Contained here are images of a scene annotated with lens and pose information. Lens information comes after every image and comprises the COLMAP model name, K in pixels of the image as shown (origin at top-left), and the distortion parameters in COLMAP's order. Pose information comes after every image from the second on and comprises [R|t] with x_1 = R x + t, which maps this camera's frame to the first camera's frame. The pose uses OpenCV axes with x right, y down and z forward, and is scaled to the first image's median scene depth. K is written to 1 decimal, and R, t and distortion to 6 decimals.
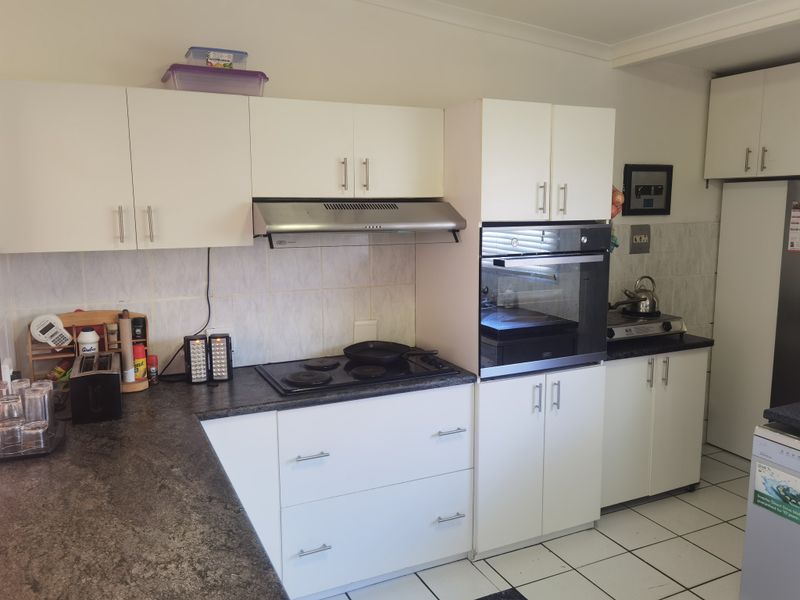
lens RADIAL K [[646.7, 0, 402.7], [0, 646.7, 296.7], [0, 0, 1]] dist [0.040825, -0.008047]
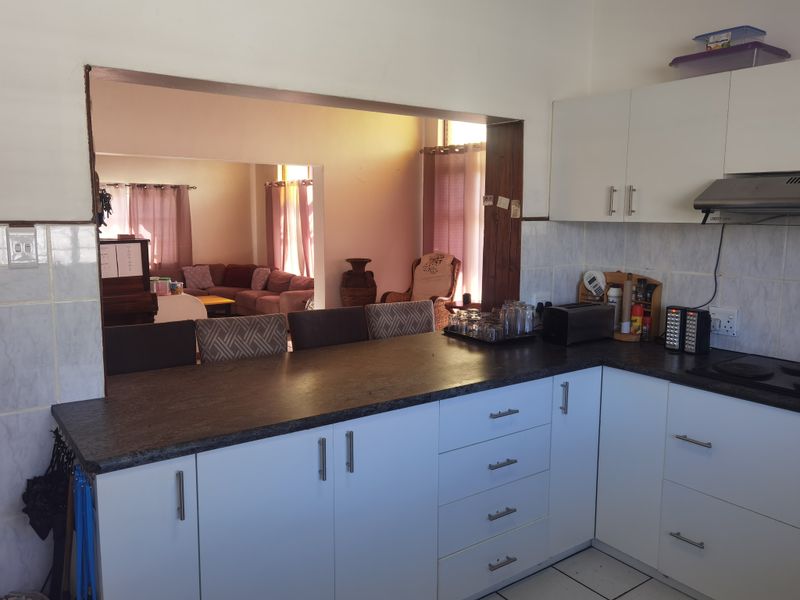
lens RADIAL K [[646.7, 0, 397.2], [0, 646.7, 300.6], [0, 0, 1]] dist [0.040825, -0.008047]
pose [[0.162172, 0.137263, -0.977169, 0.687184], [-0.147034, 0.982584, 0.113622, -0.003771], [0.975747, 0.125251, 0.179530, 0.359338]]
